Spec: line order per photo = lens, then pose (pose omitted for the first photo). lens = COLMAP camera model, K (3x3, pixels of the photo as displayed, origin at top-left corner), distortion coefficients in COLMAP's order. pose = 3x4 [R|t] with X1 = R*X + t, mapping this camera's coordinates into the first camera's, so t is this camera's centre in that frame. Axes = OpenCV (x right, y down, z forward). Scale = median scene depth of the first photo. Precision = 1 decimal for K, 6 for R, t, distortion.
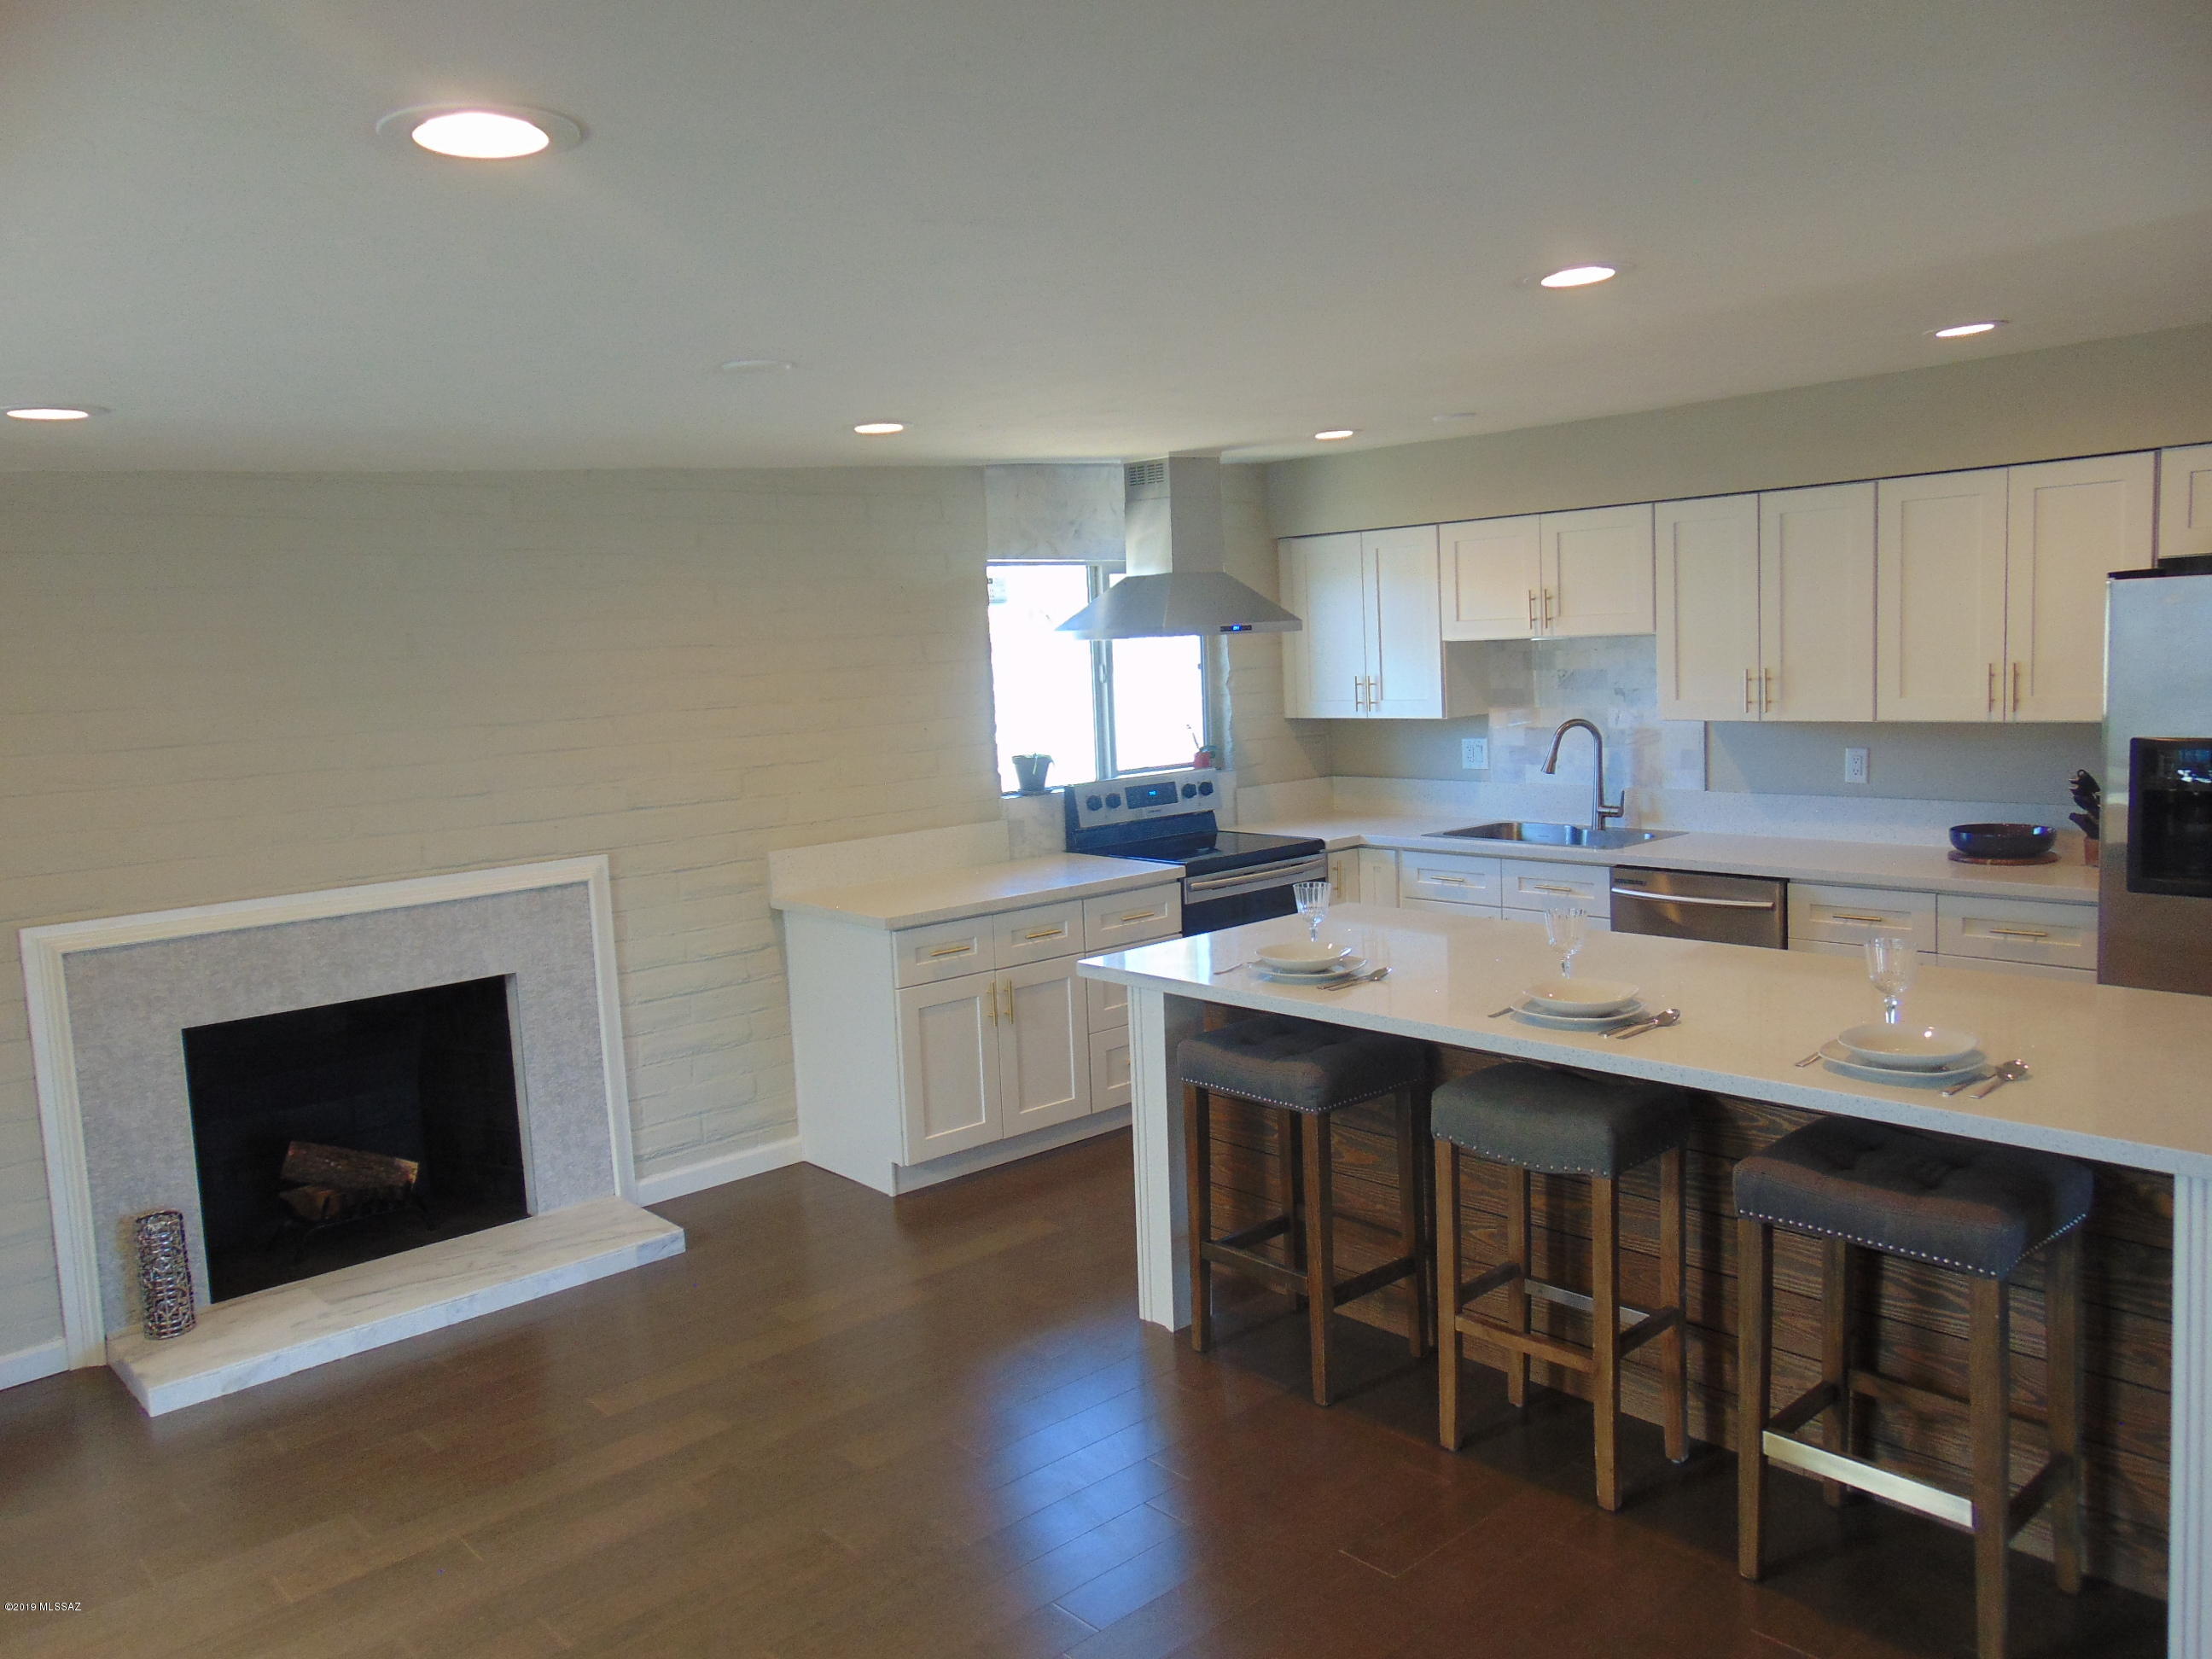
lens RADIAL K [[1650.6, 0, 1103.0], [0, 1650.6, 818.9], [0, 0, 1]] dist [-0.010362, 0.025443]
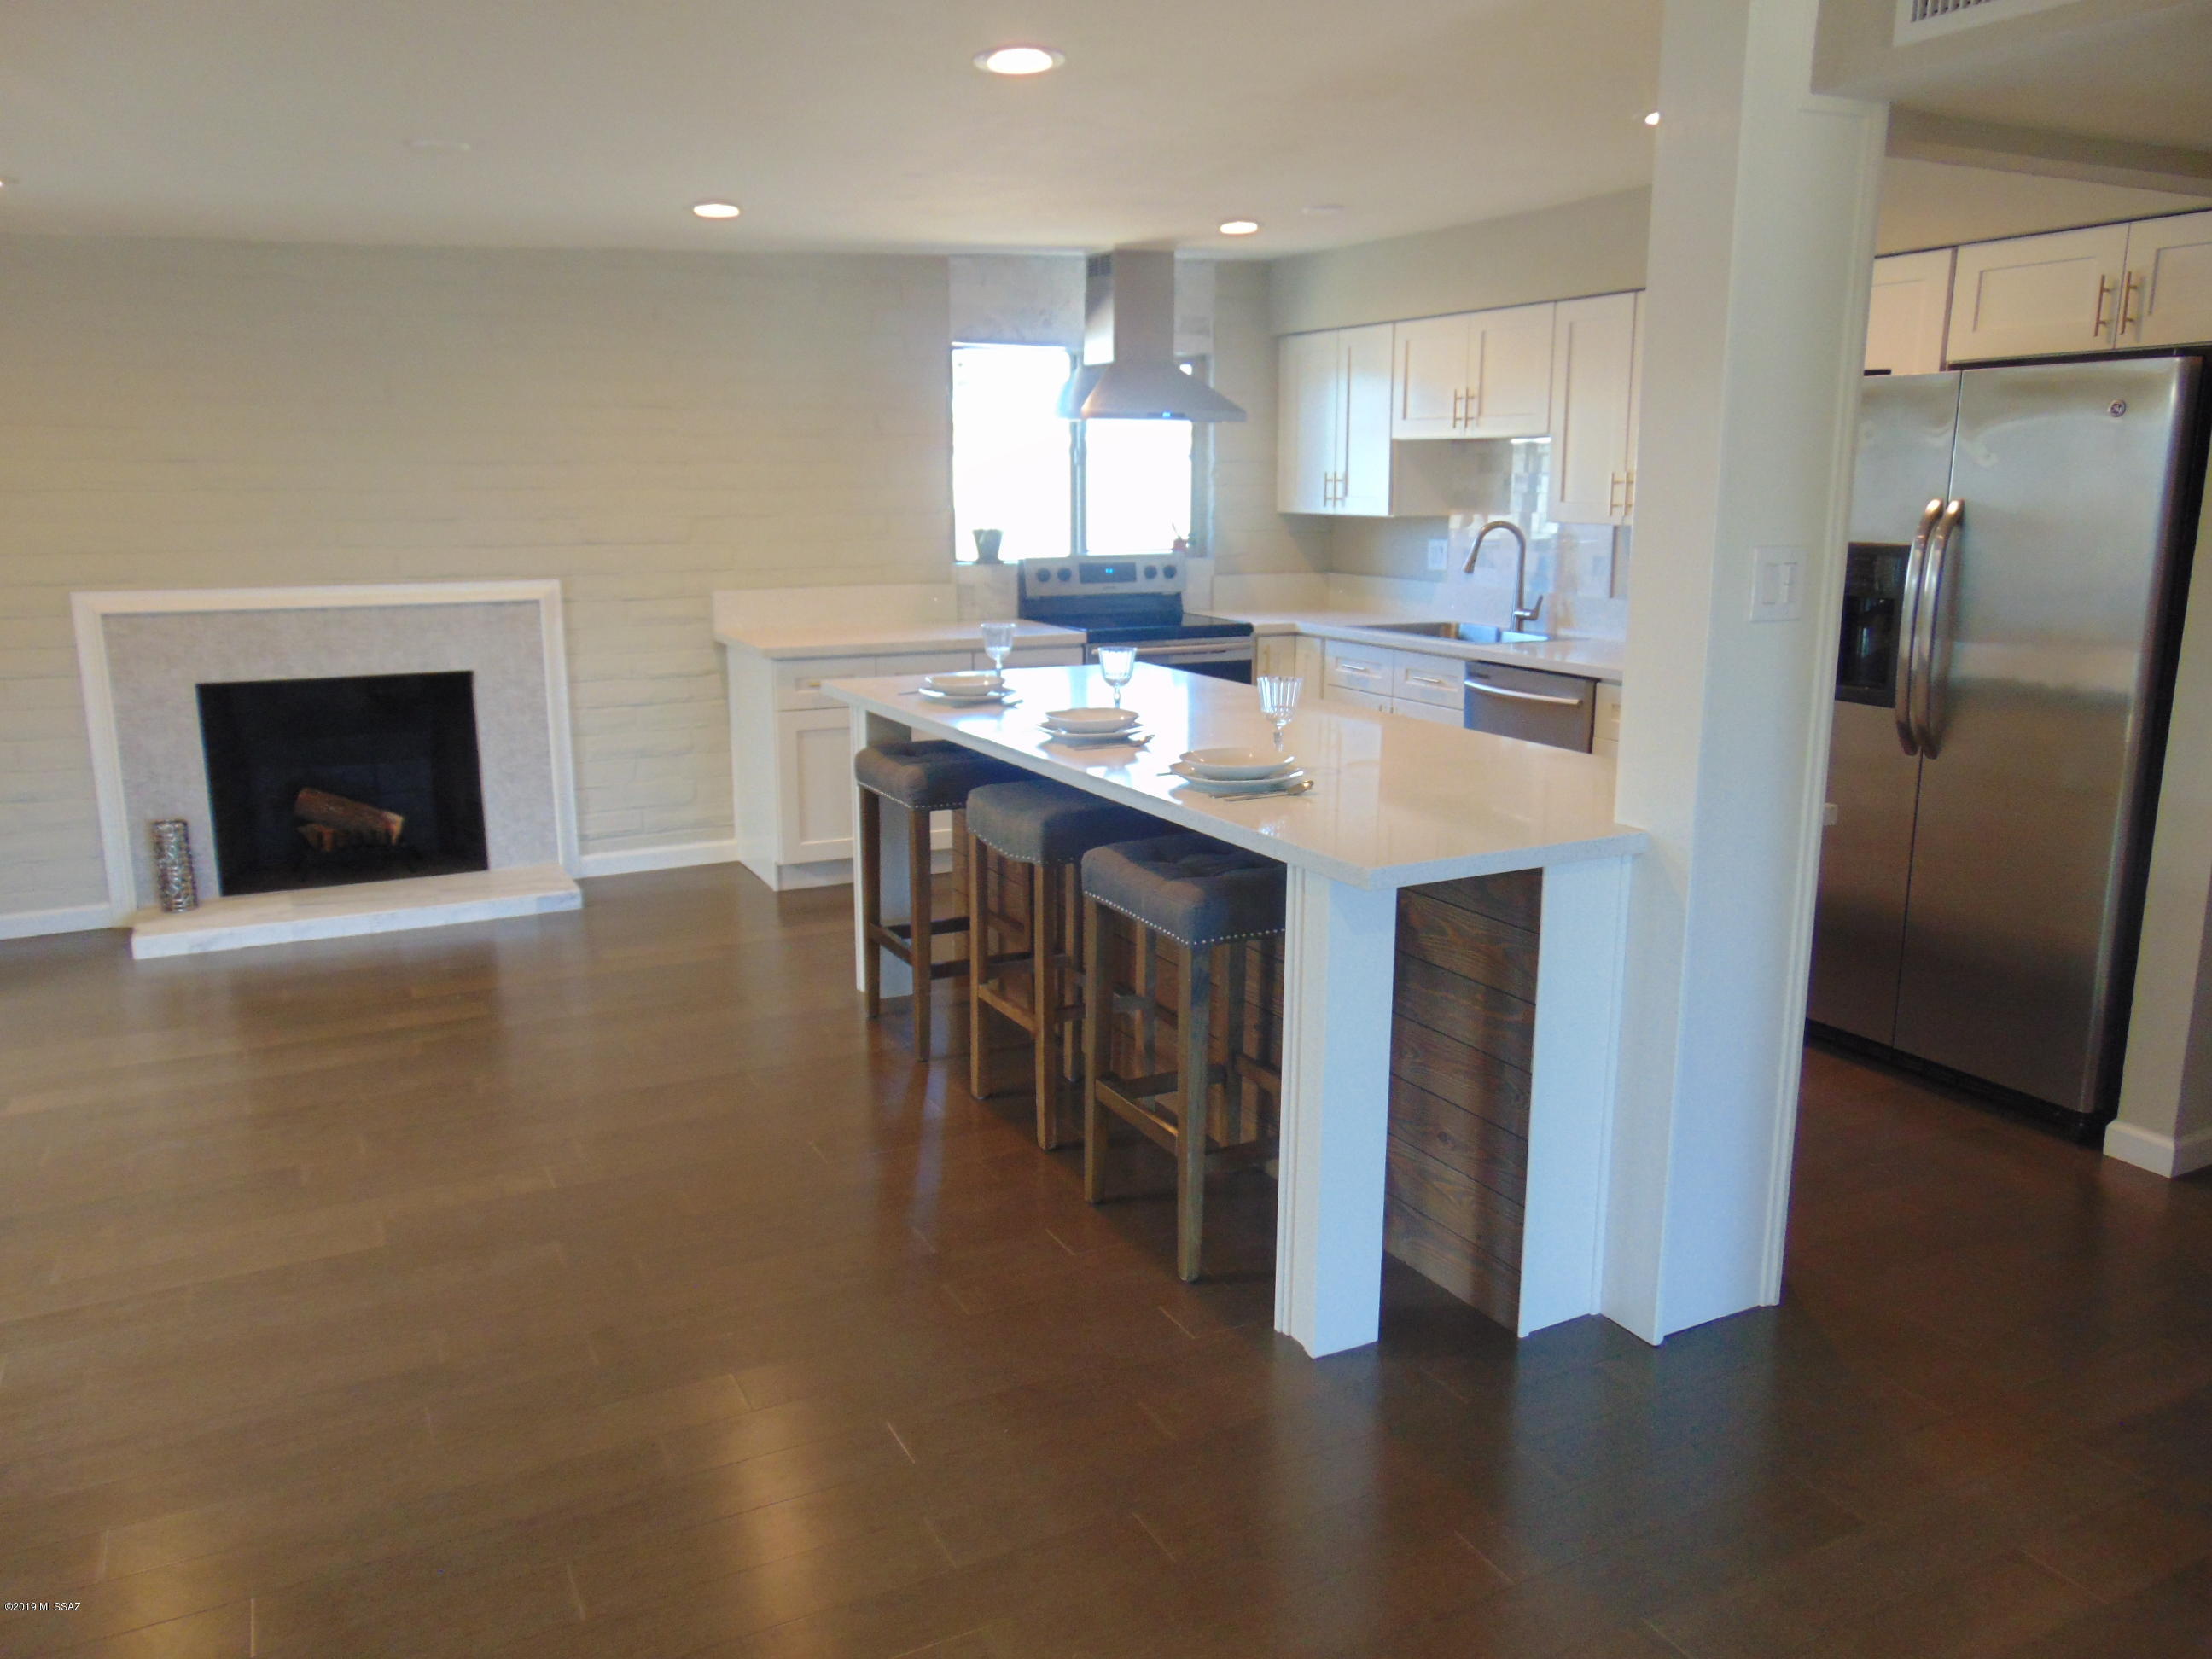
lens RADIAL K [[1650.6, 0, 1109.7], [0, 1650.6, 812.7], [0, 0, 1]] dist [-0.010362, 0.025443]
pose [[0.965894, 0.096134, -0.240430, 0.364537], [-0.071809, 0.991556, 0.107982, 0.029174], [0.248780, -0.087034, 0.964642, -0.064499]]
